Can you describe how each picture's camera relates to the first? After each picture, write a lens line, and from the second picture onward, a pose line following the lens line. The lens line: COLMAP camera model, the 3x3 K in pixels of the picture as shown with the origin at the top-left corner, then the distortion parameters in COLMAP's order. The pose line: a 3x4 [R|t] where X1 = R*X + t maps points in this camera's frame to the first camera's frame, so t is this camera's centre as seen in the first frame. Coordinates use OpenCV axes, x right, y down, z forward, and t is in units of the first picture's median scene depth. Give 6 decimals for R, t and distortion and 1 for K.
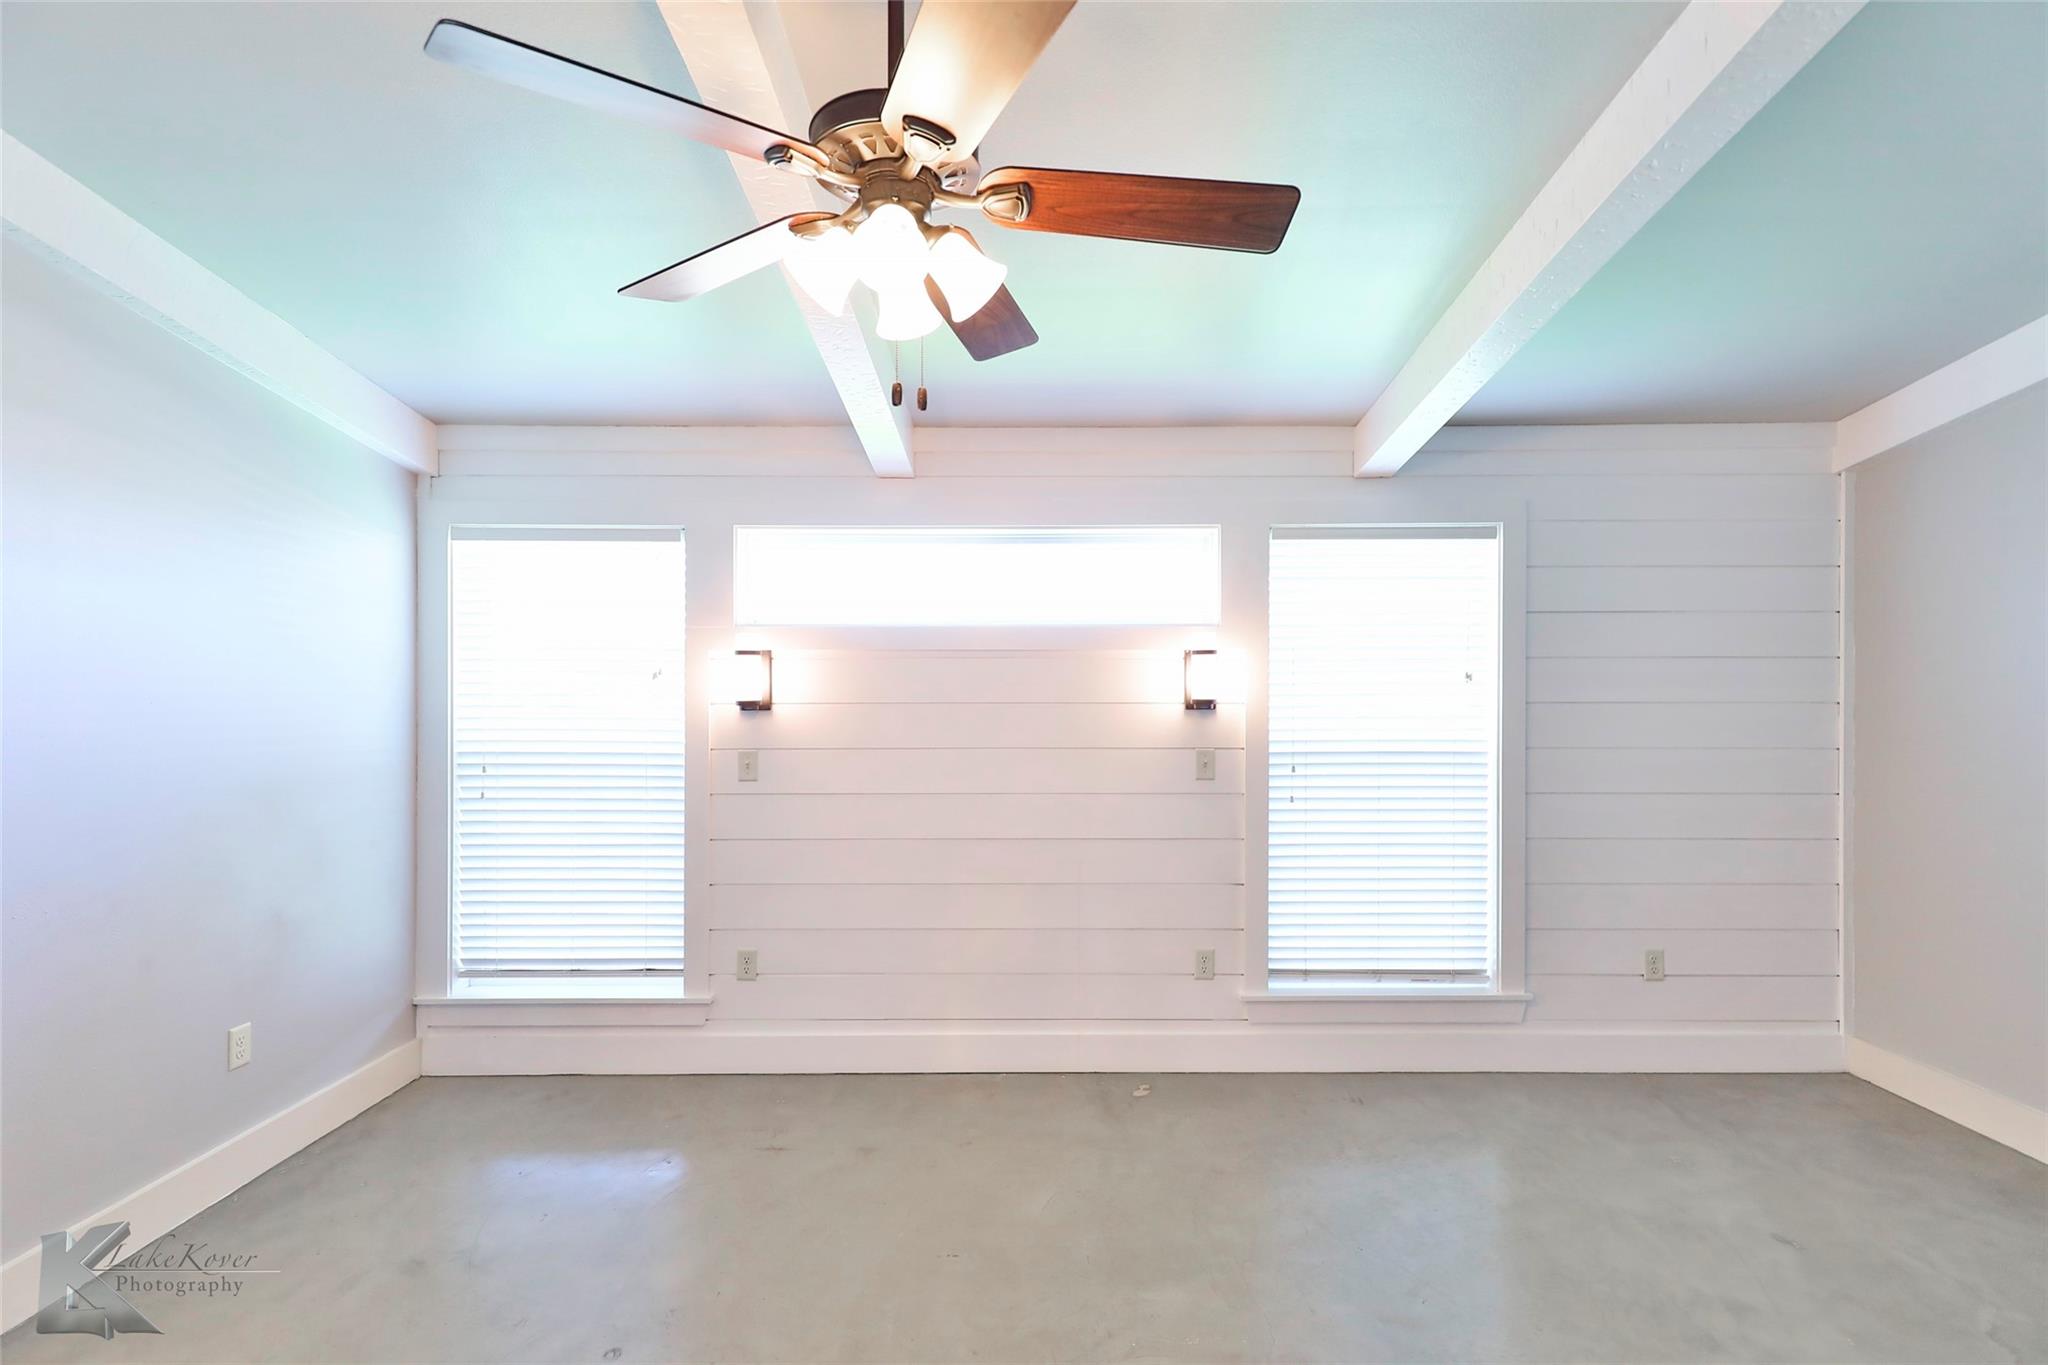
lens RADIAL K [[985.4, 0, 1025.9], [0, 985.4, 693.0], [0, 0, 1]] dist [0.020981, -0.006711]
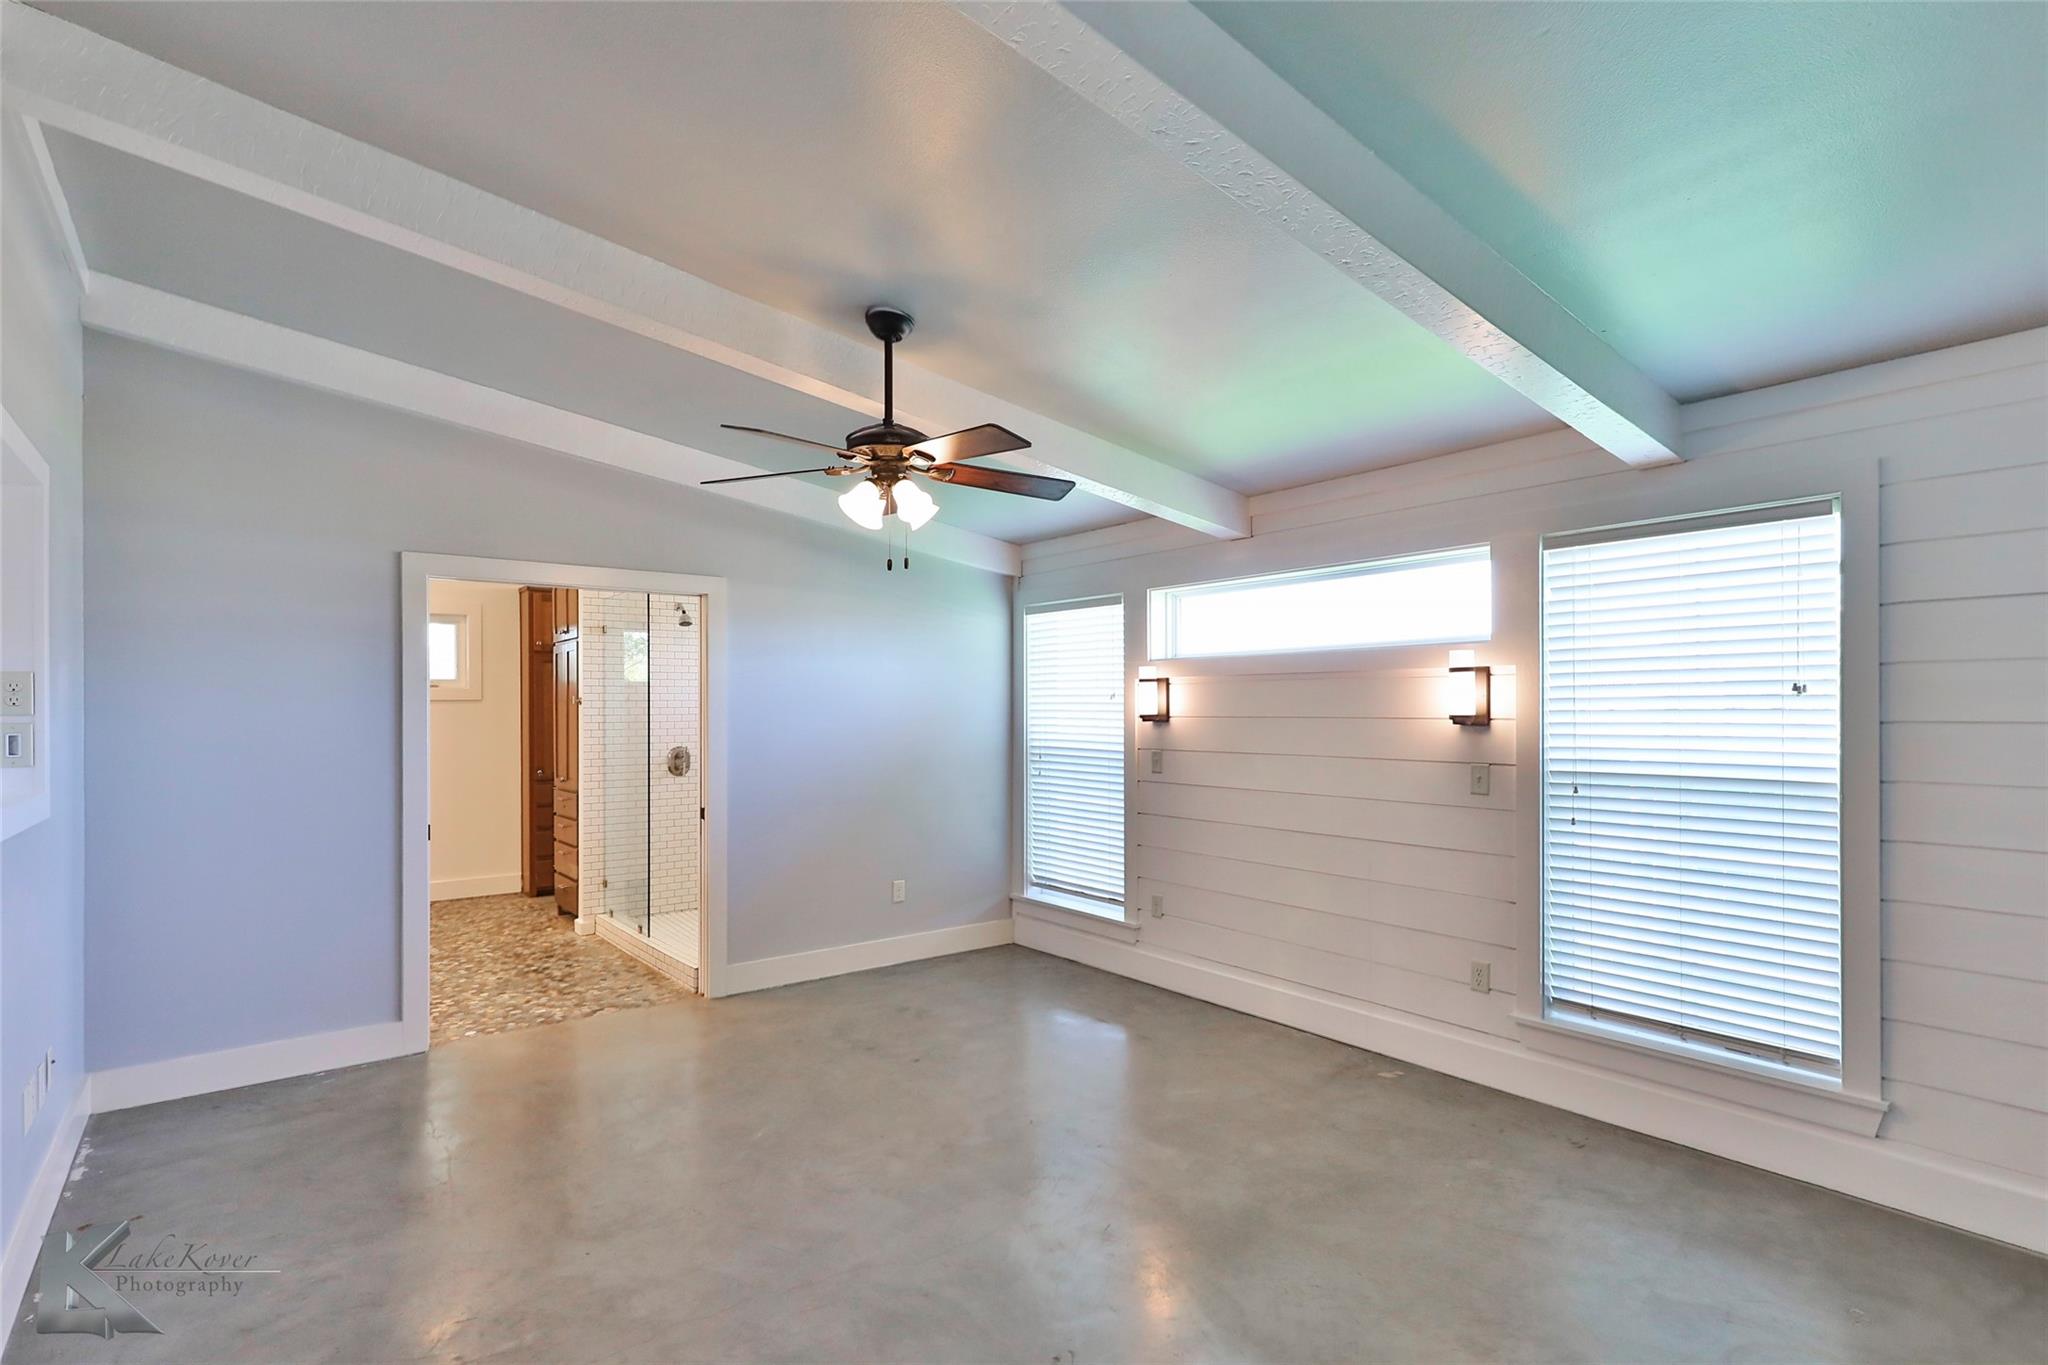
lens RADIAL K [[985.4, 0, 1010.1], [0, 985.4, 674.9], [0, 0, 1]] dist [0.020981, -0.006711]
pose [[0.611637, -0.027865, -0.790647, 0.694720], [0.008410, 0.999552, -0.028722, -0.009783], [0.791094, 0.010918, 0.611598, -0.007402]]
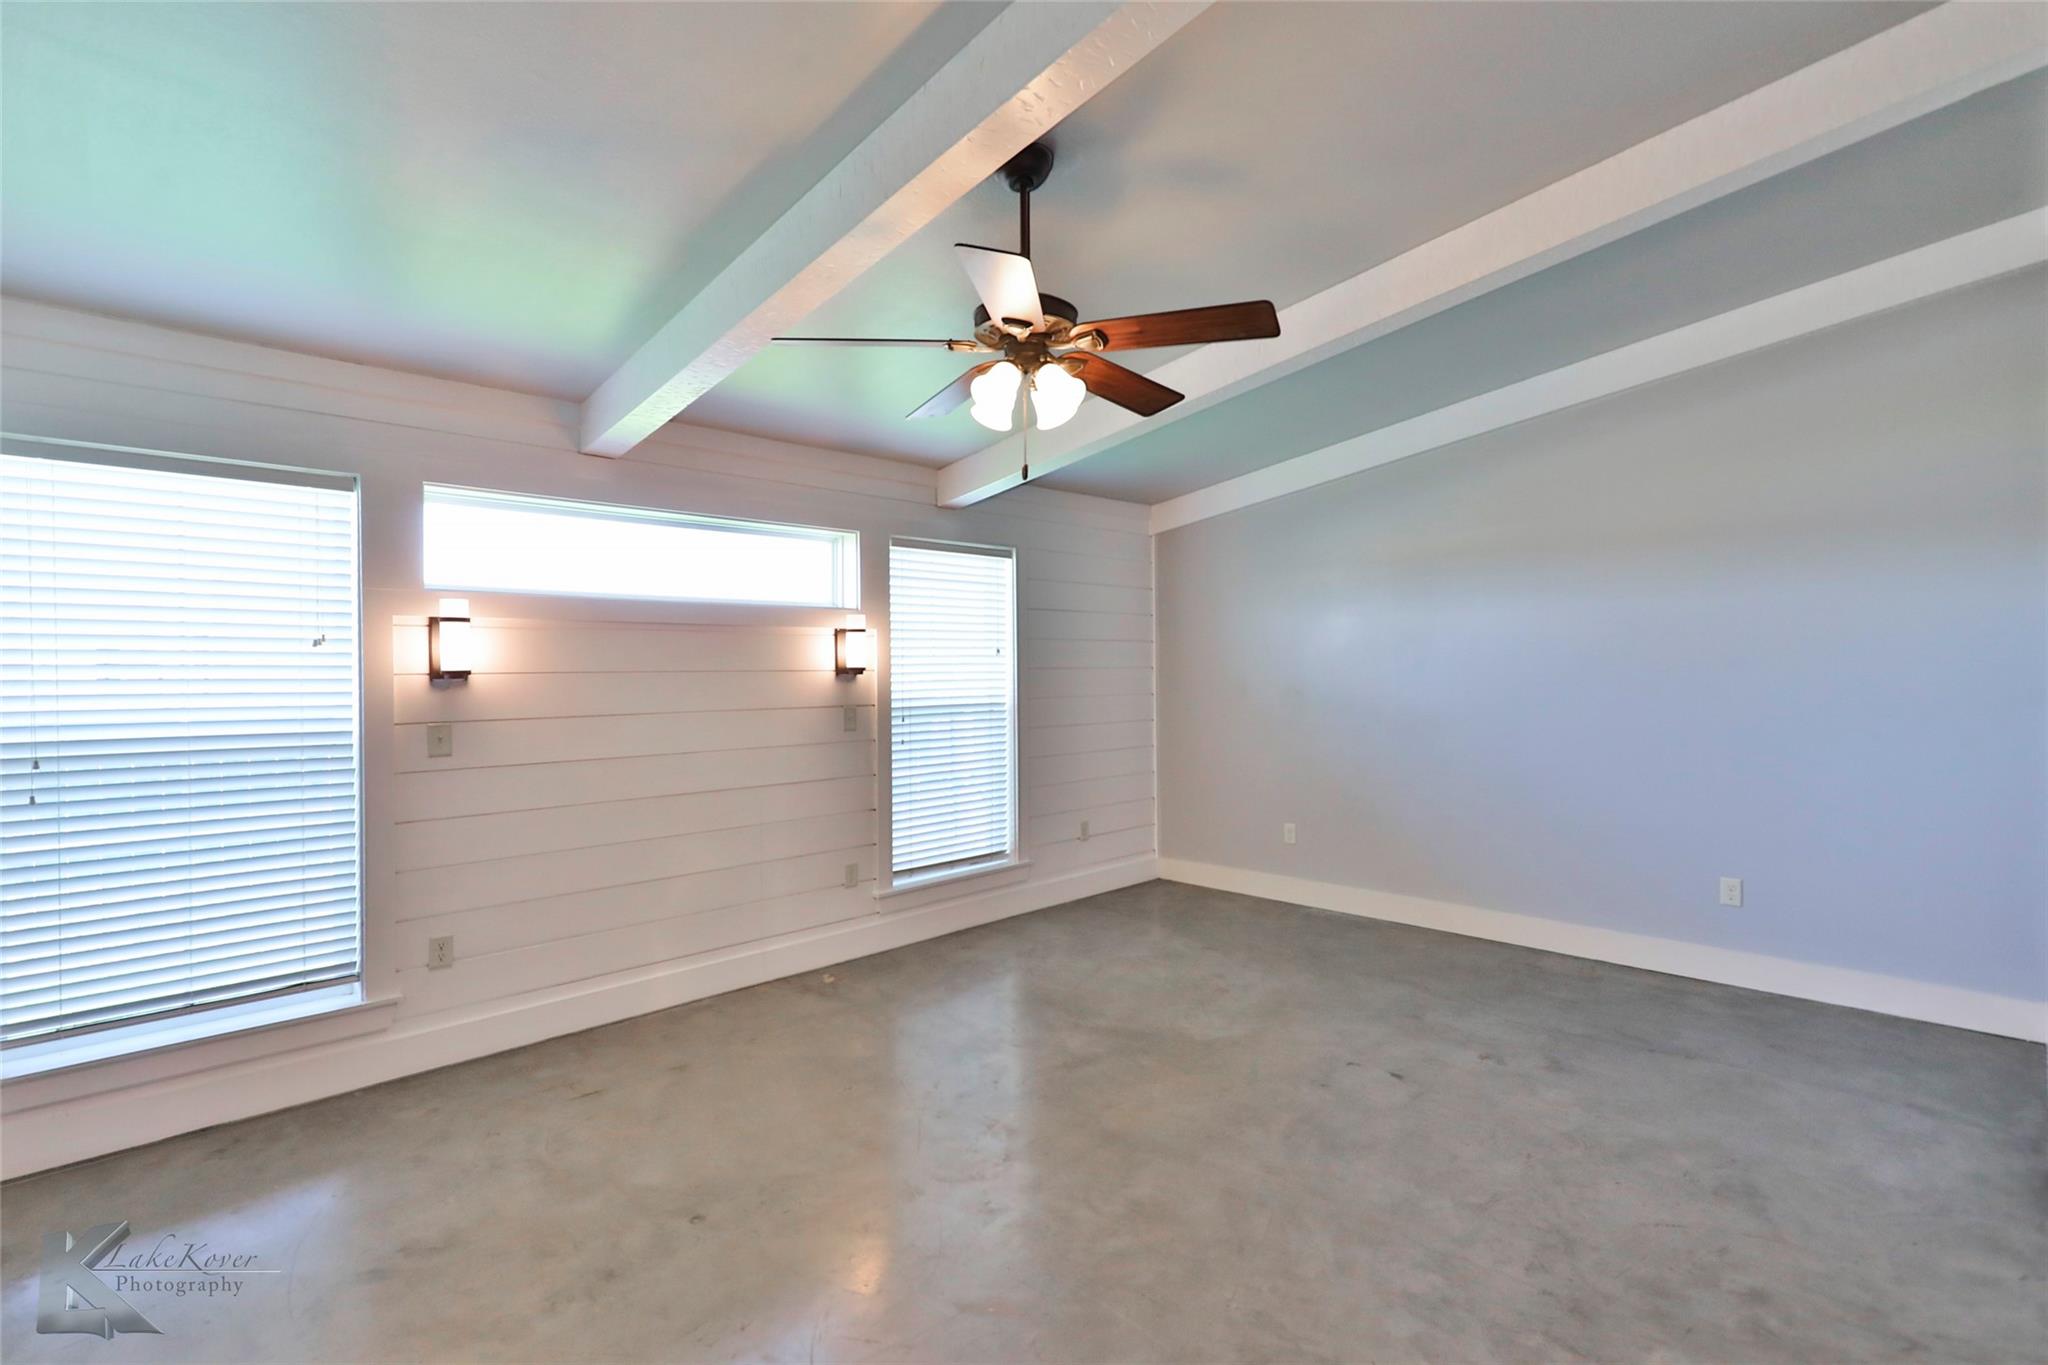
lens RADIAL K [[985.4, 0, 1010.9], [0, 985.4, 669.0], [0, 0, 1]] dist [0.020981, -0.006711]
pose [[0.710710, -0.004897, 0.703468, -0.565147], [0.001751, 0.999985, 0.005192, 0.001818], [-0.703483, -0.002459, 0.710708, -0.050578]]
